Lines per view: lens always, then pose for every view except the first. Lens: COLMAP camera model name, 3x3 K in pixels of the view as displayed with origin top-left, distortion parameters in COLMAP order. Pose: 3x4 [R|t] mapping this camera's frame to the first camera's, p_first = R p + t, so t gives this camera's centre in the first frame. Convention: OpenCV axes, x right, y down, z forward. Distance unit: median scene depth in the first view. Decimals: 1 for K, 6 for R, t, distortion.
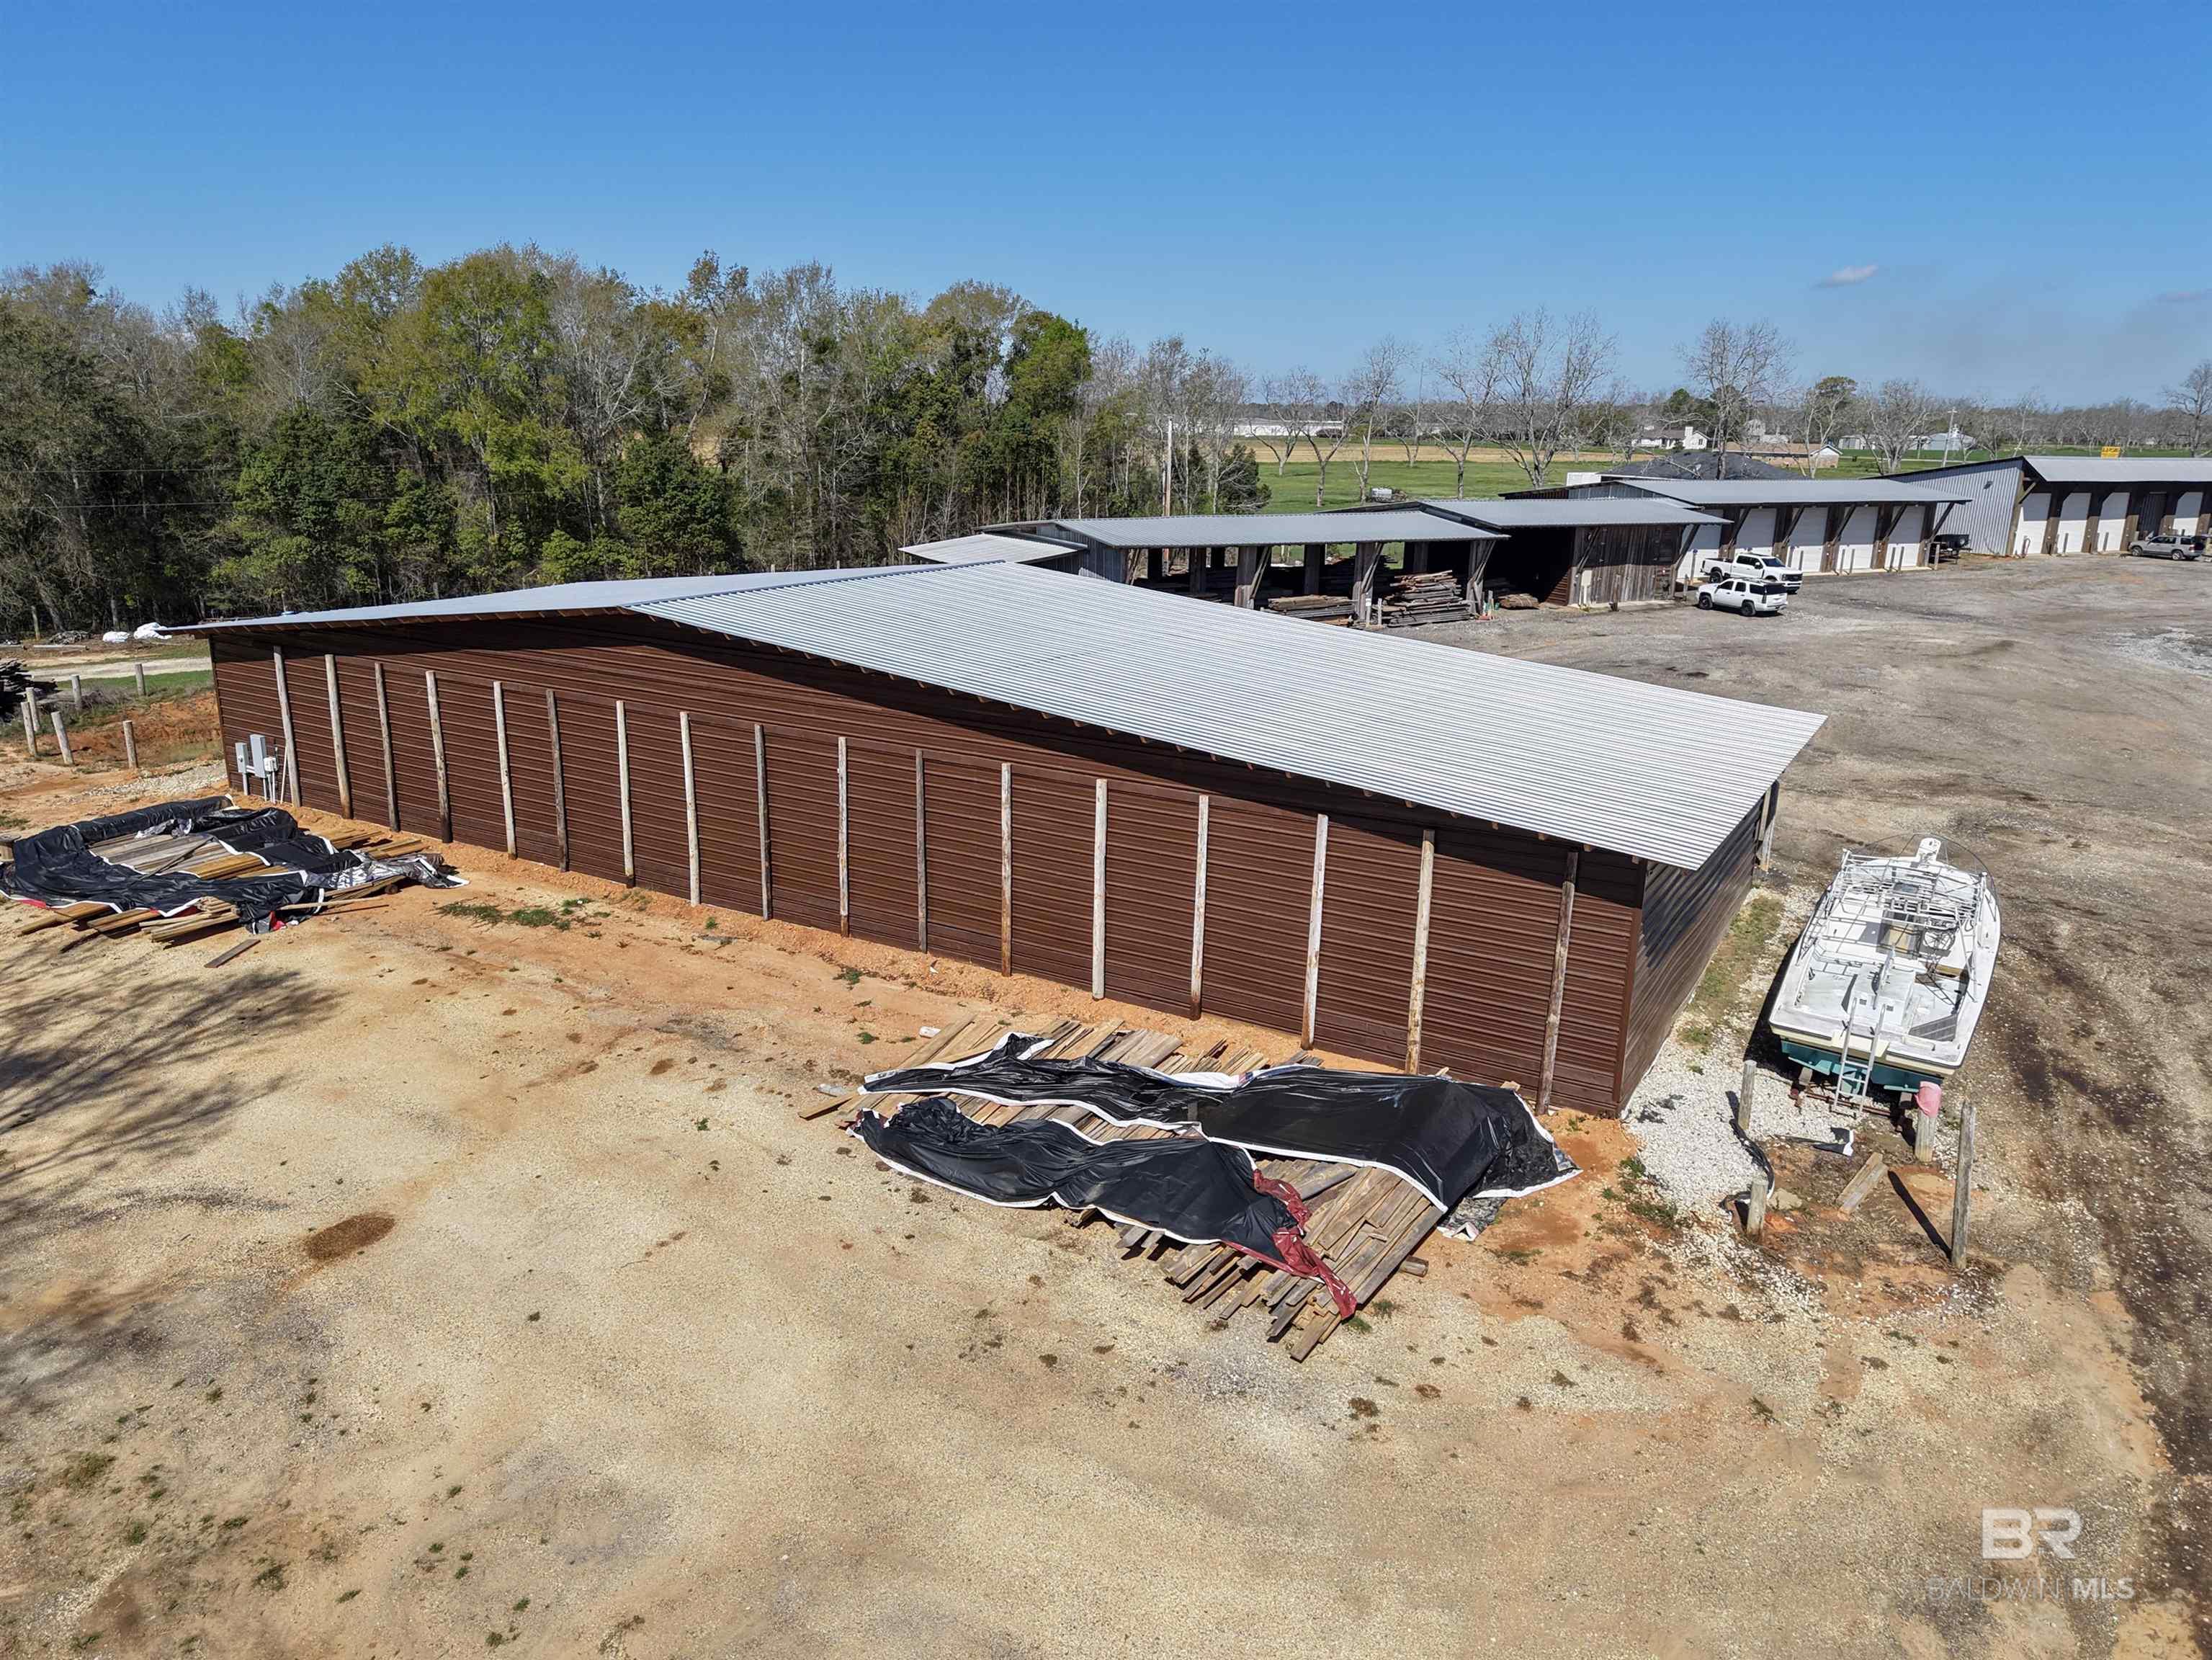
lens RADIAL K [[1545.3, 0, 1106.0], [0, 1545.3, 830.0], [0, 0, 1]] dist [0.004342, -0.004462]
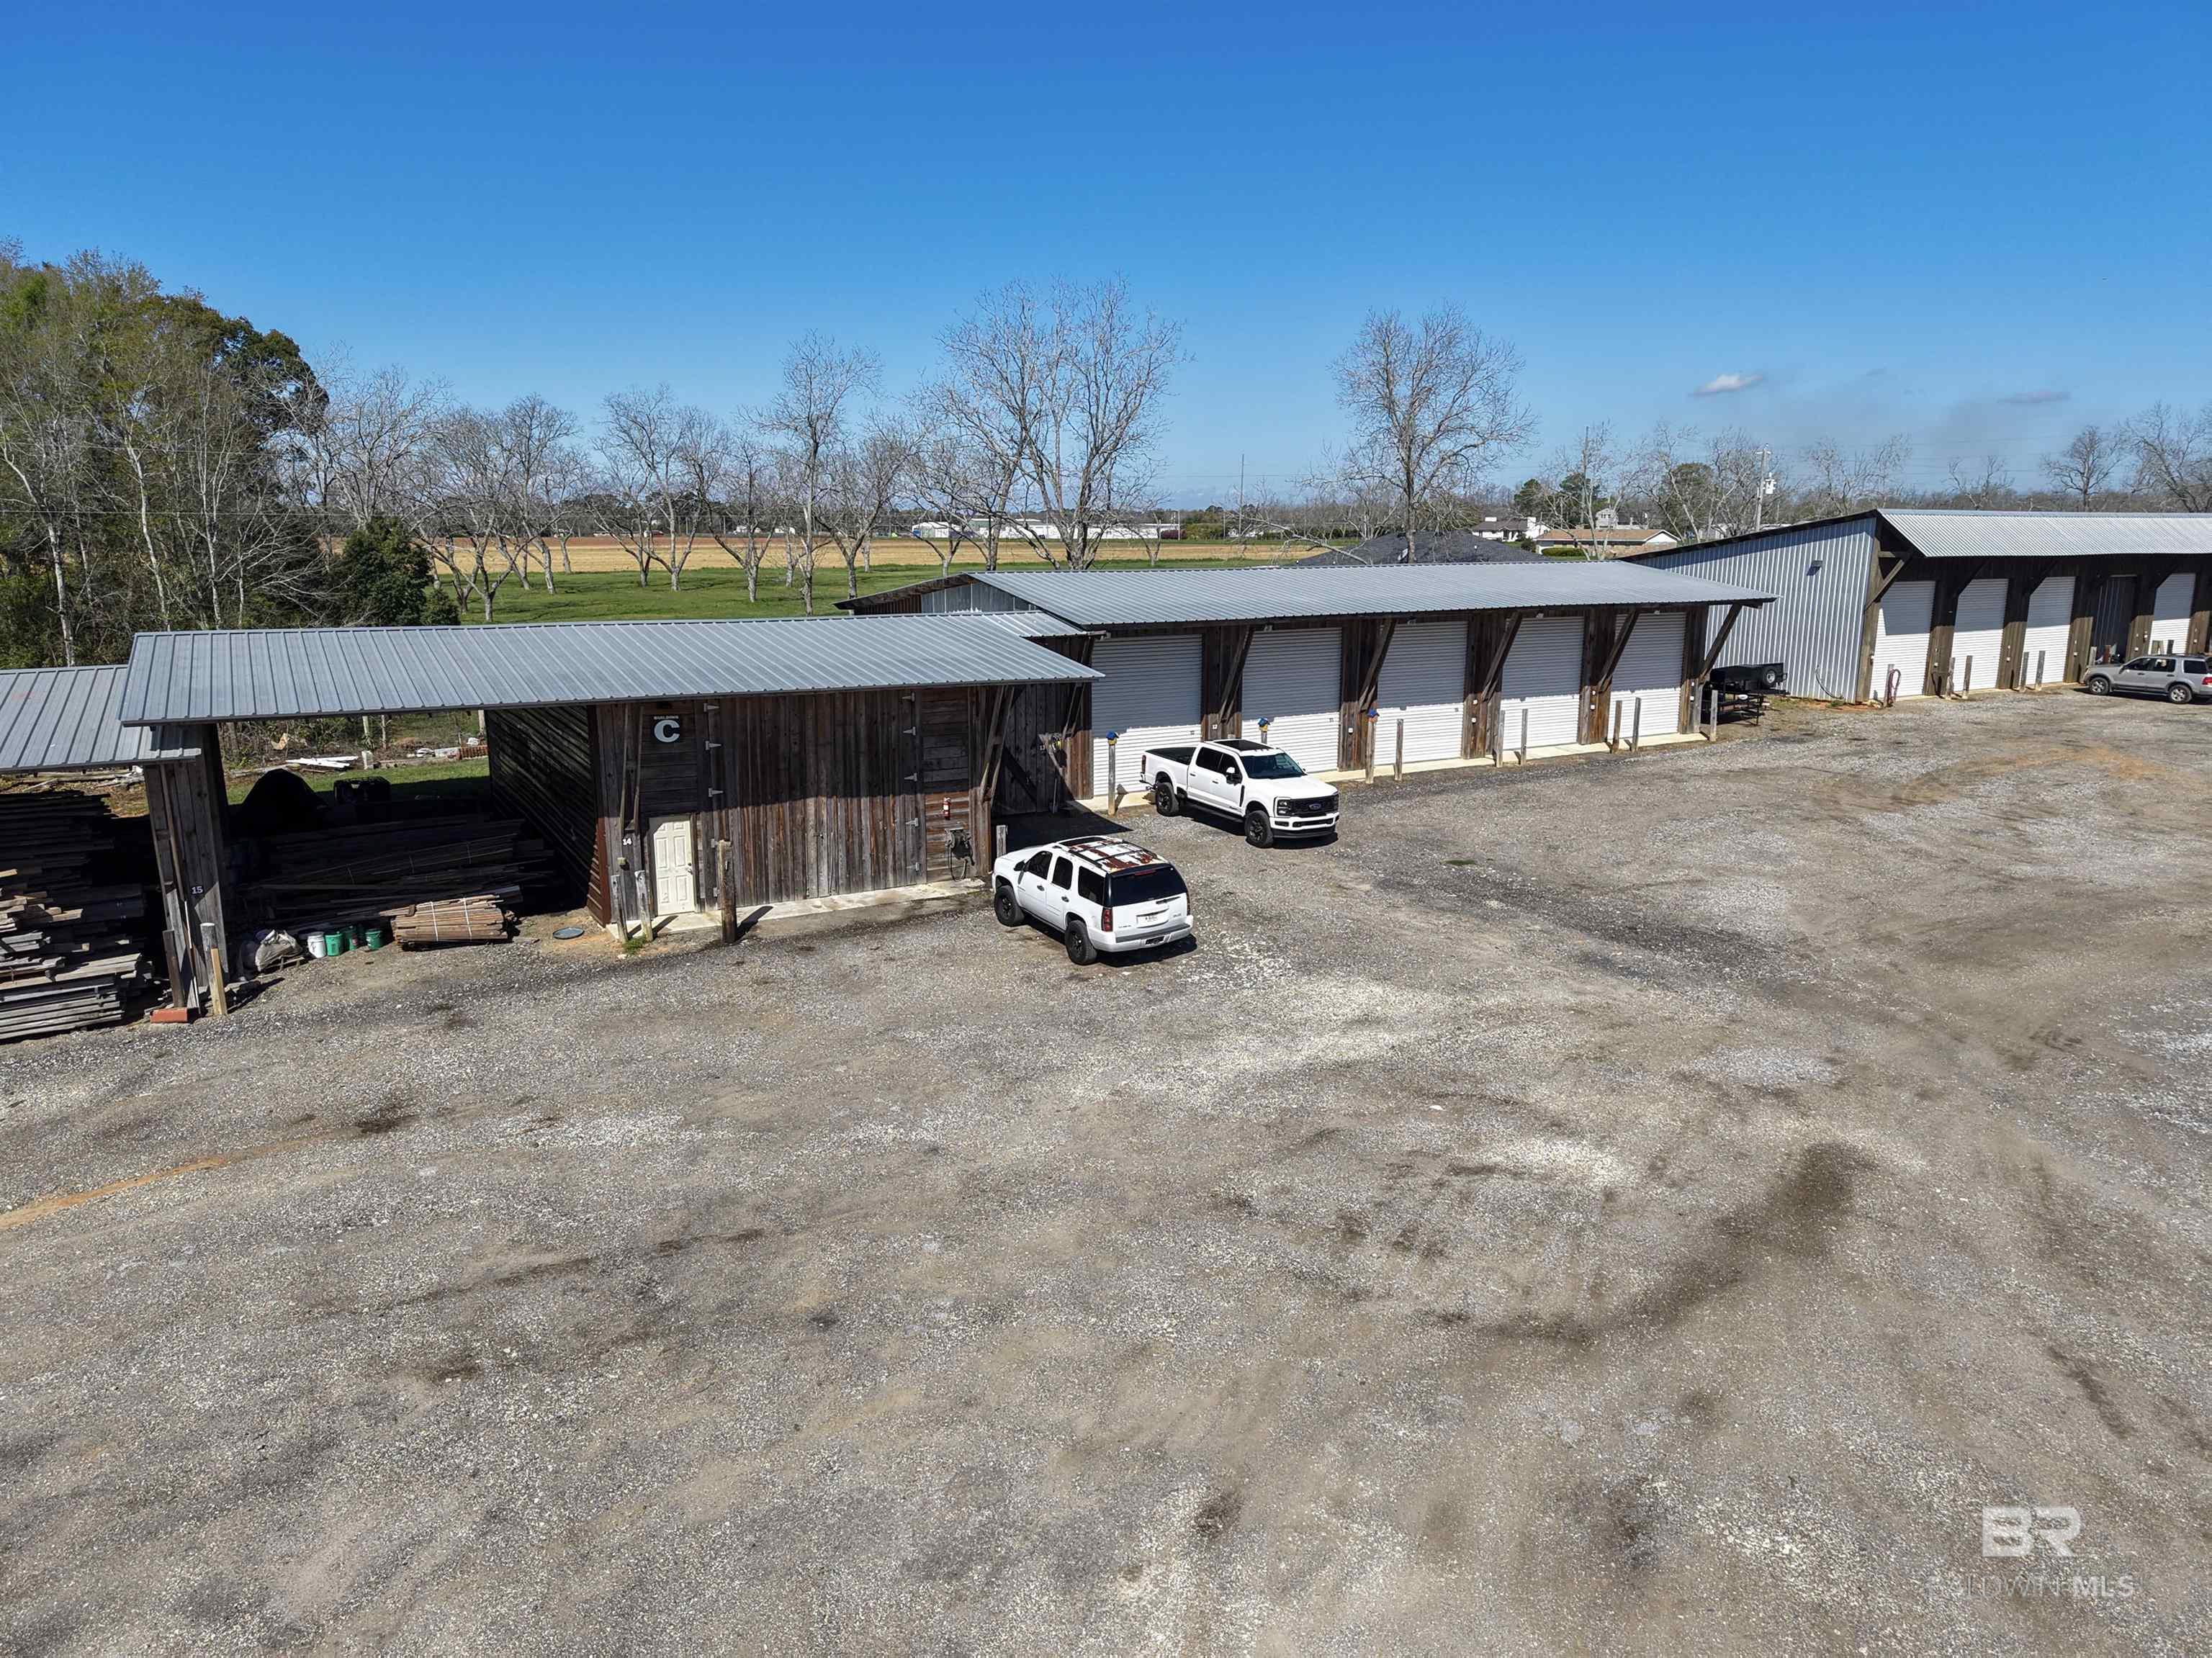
lens RADIAL K [[1486.3, 0, 1106.0], [0, 1486.3, 829.0], [0, 0, 1]] dist [0.026830, -0.025939]
pose [[0.998856, -0.025688, 0.040338, 0.316842], [0.028086, 0.997800, -0.060047, -0.114449], [-0.038707, 0.061111, 0.997380, 0.525433]]
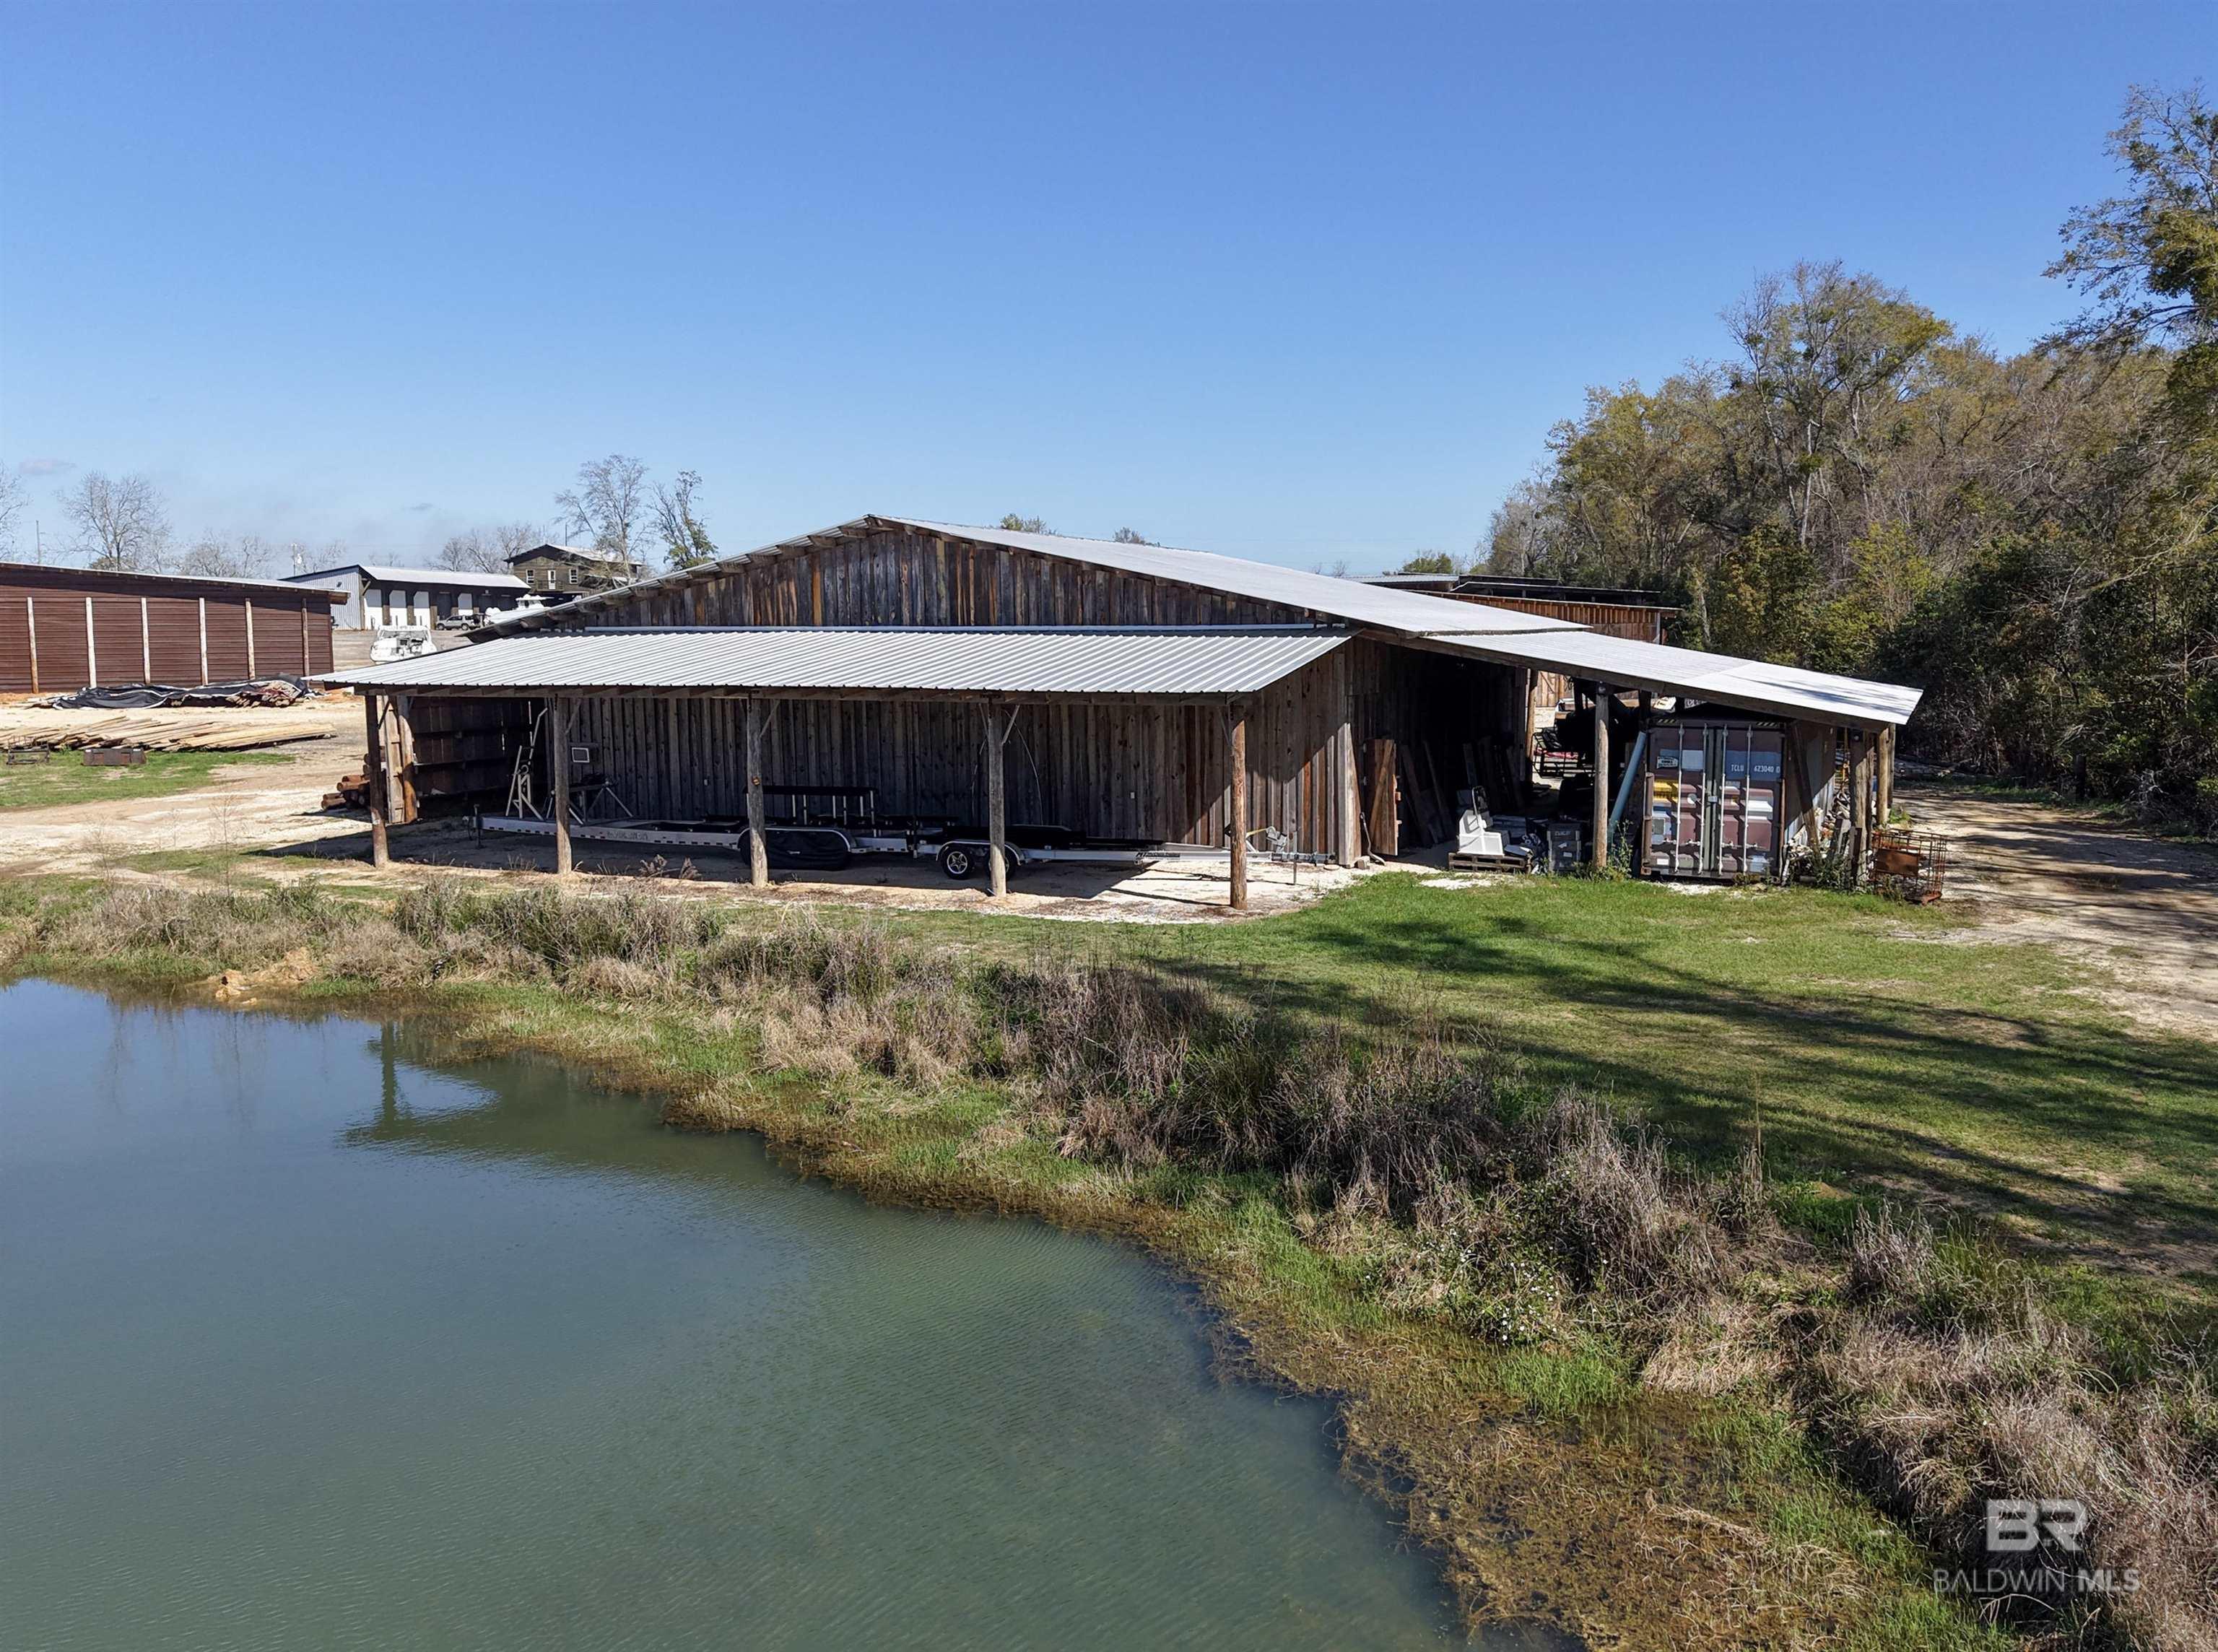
lens RADIAL K [[1549.3, 0, 1109.0], [0, 1549.3, 826.0], [0, 0, 1]] dist [0.004342, -0.004462]
pose [[0.547966, -0.120429, 0.827786, -0.283489], [0.210181, 0.977657, 0.003100, 0.155062], [-0.809664, 0.172287, 0.561036, -0.388327]]
